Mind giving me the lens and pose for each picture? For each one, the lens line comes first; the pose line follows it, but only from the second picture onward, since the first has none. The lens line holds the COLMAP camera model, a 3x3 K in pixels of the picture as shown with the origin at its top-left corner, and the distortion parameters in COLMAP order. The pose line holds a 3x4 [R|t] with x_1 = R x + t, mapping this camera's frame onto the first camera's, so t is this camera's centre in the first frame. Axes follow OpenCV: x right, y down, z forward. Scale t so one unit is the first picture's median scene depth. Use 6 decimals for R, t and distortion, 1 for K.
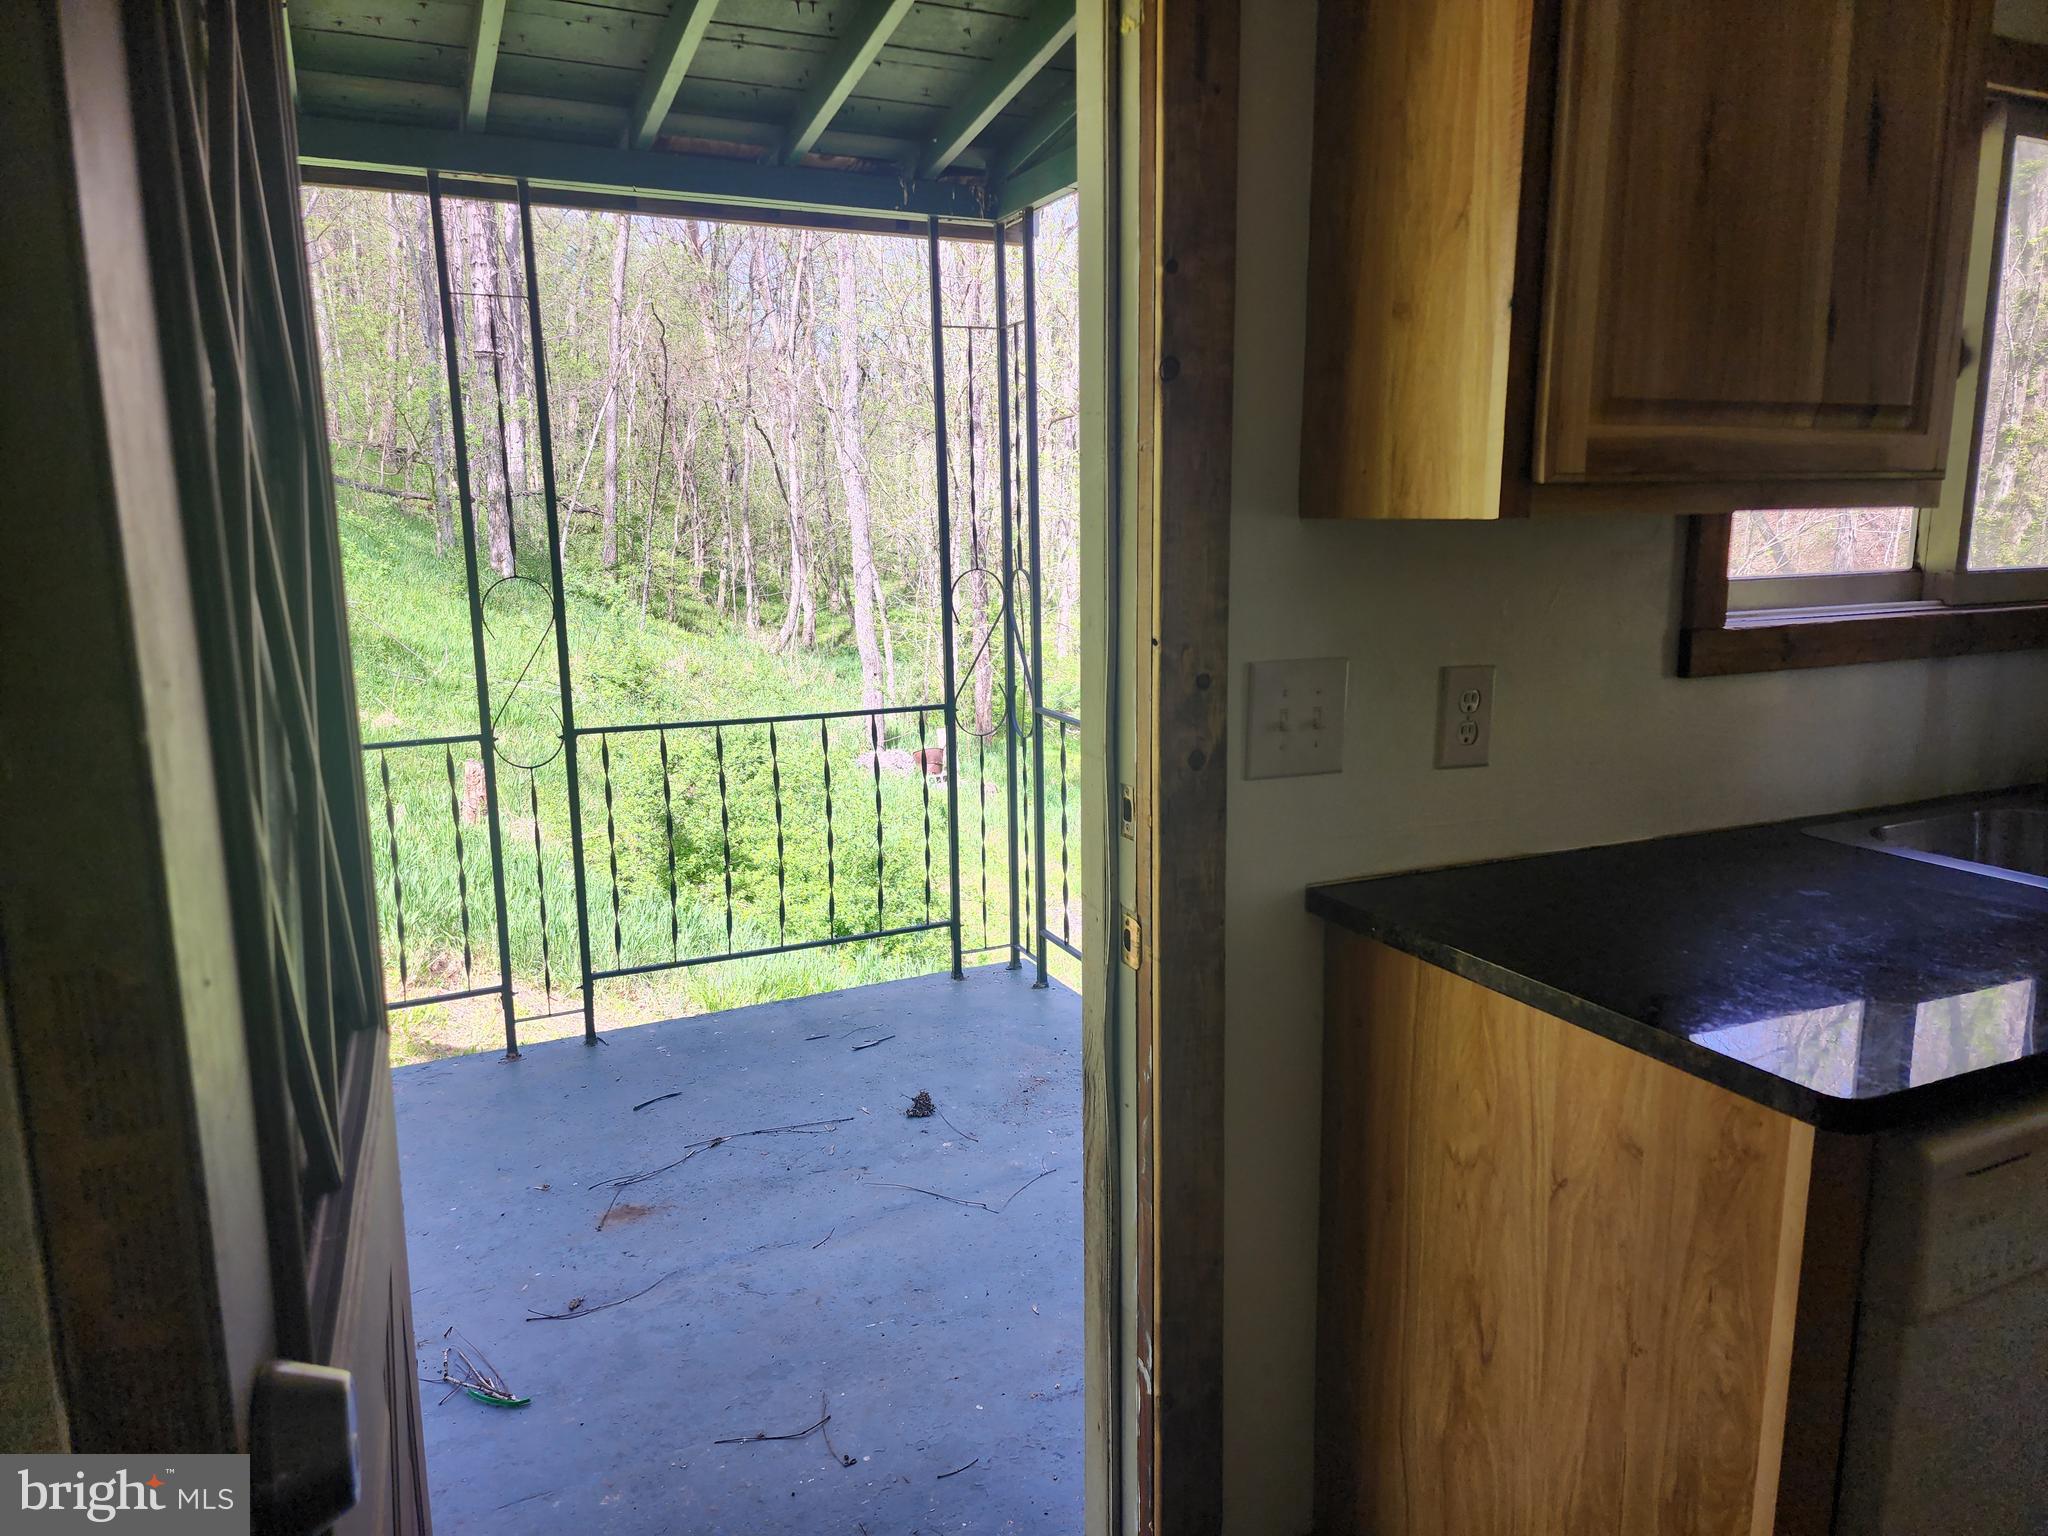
lens RADIAL K [[1352.7, 0, 1020.7], [0, 1352.7, 761.3], [0, 0, 1]] dist [0.077964, -0.071875]
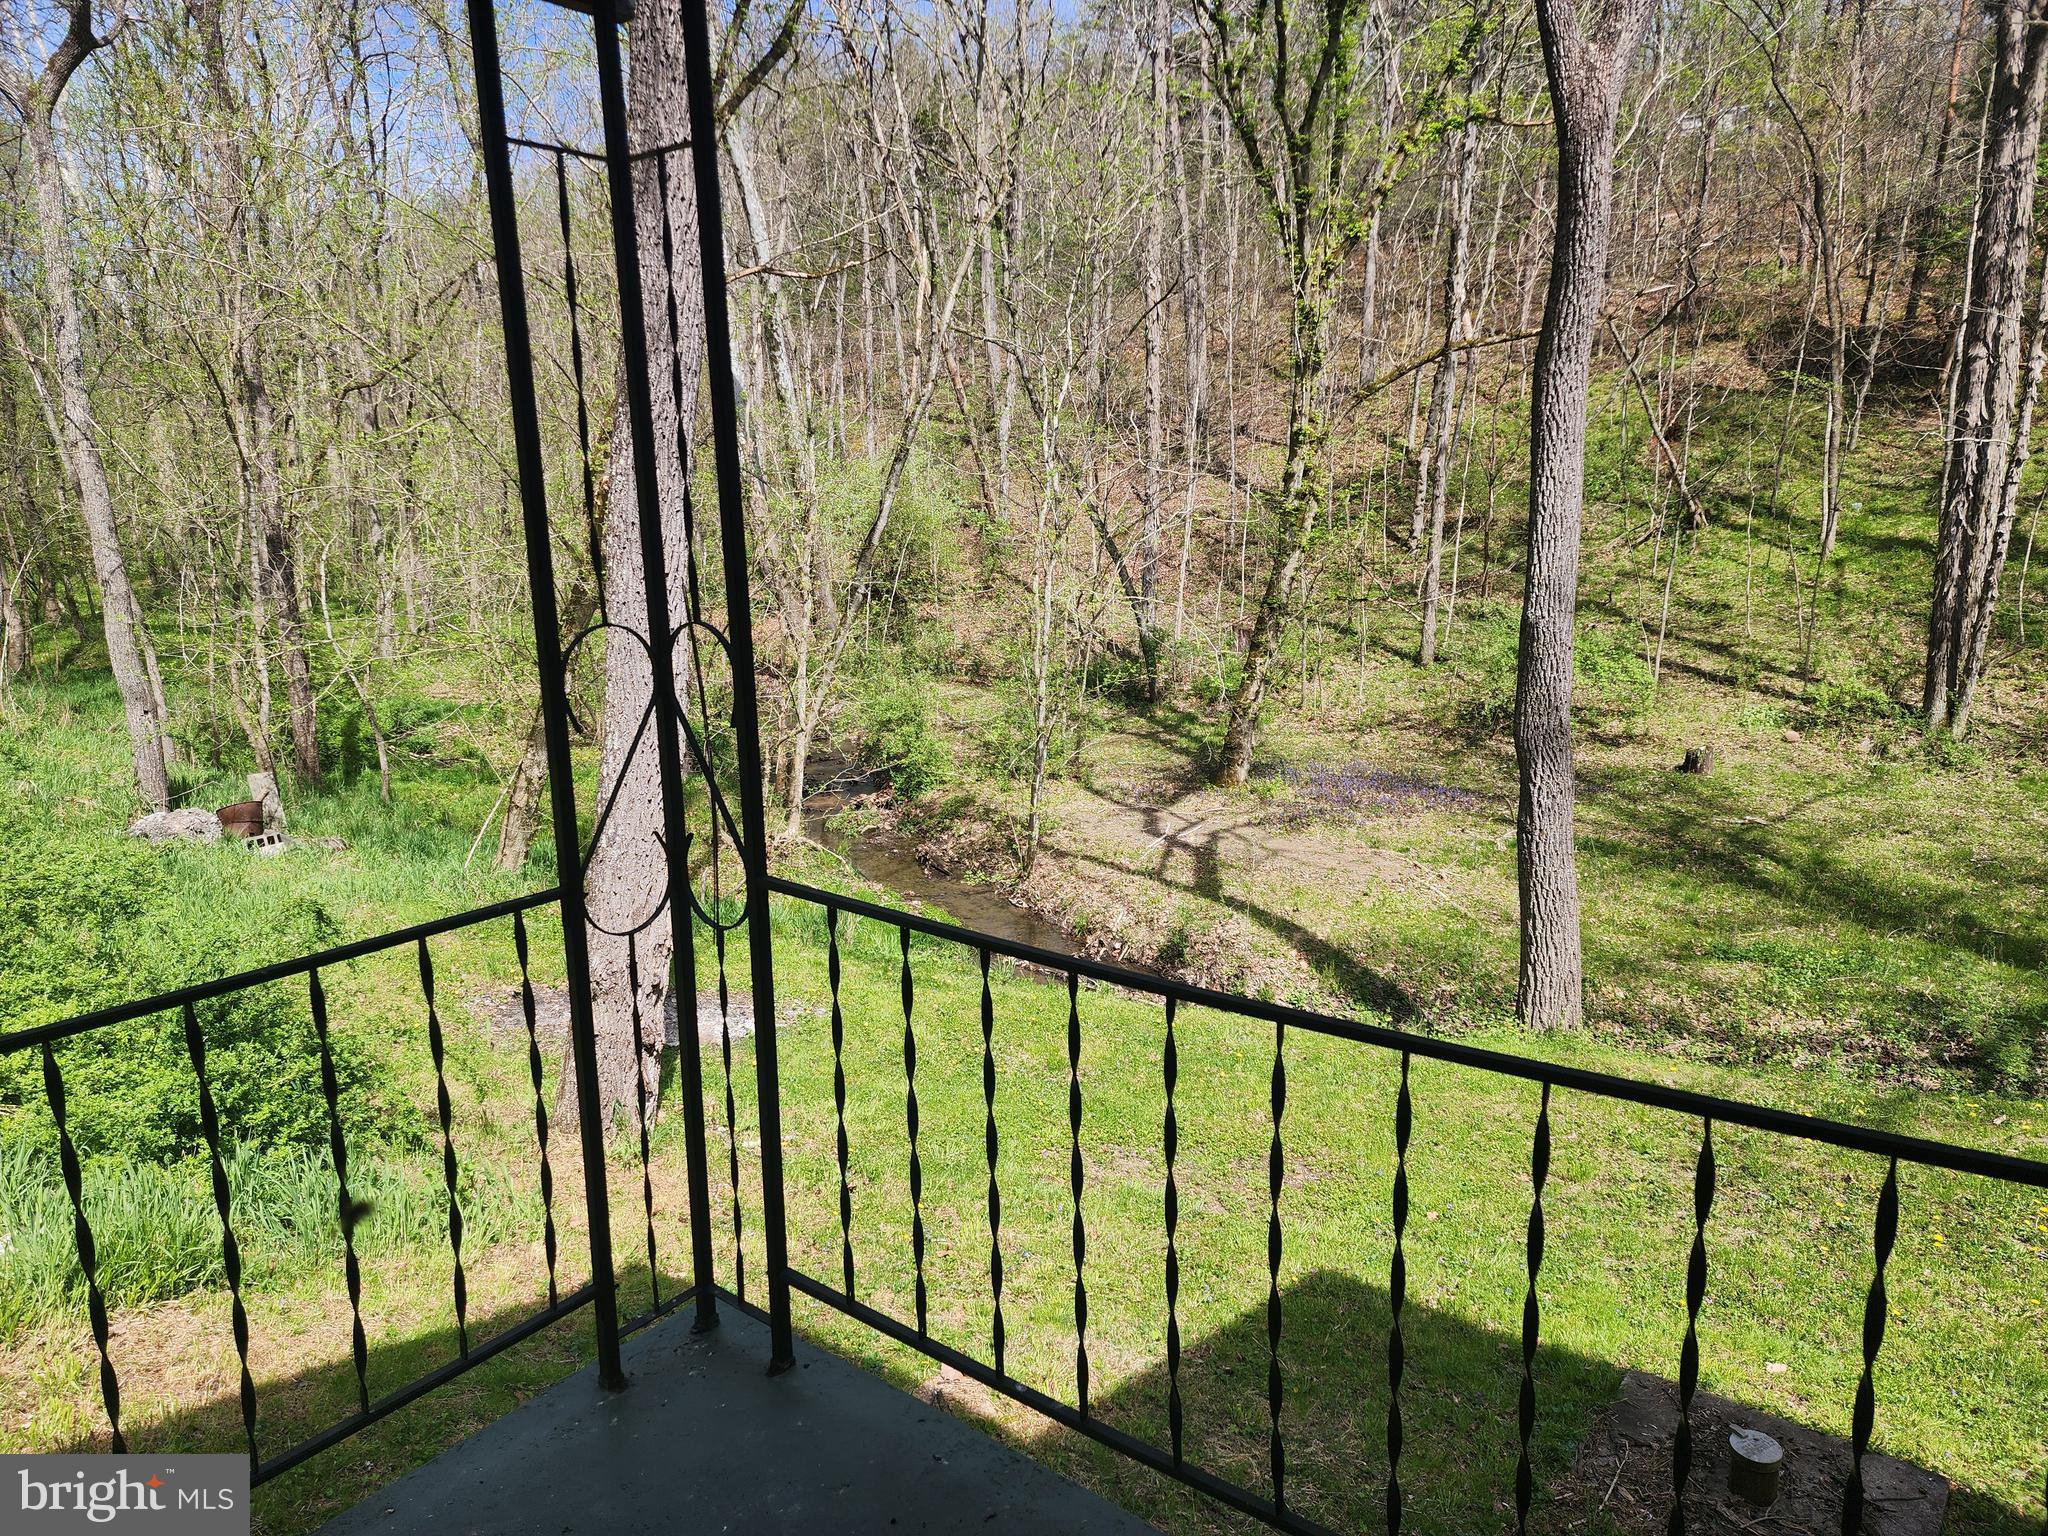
lens RADIAL K [[1352.7, 0, 1022.9], [0, 1352.7, 765.2], [0, 0, 1]] dist [0.077964, -0.071875]
pose [[0.886496, -0.092875, 0.453319, -0.027131], [0.087009, 0.995633, 0.033831, -0.018961], [-0.454482, 0.009451, 0.890706, 0.094463]]
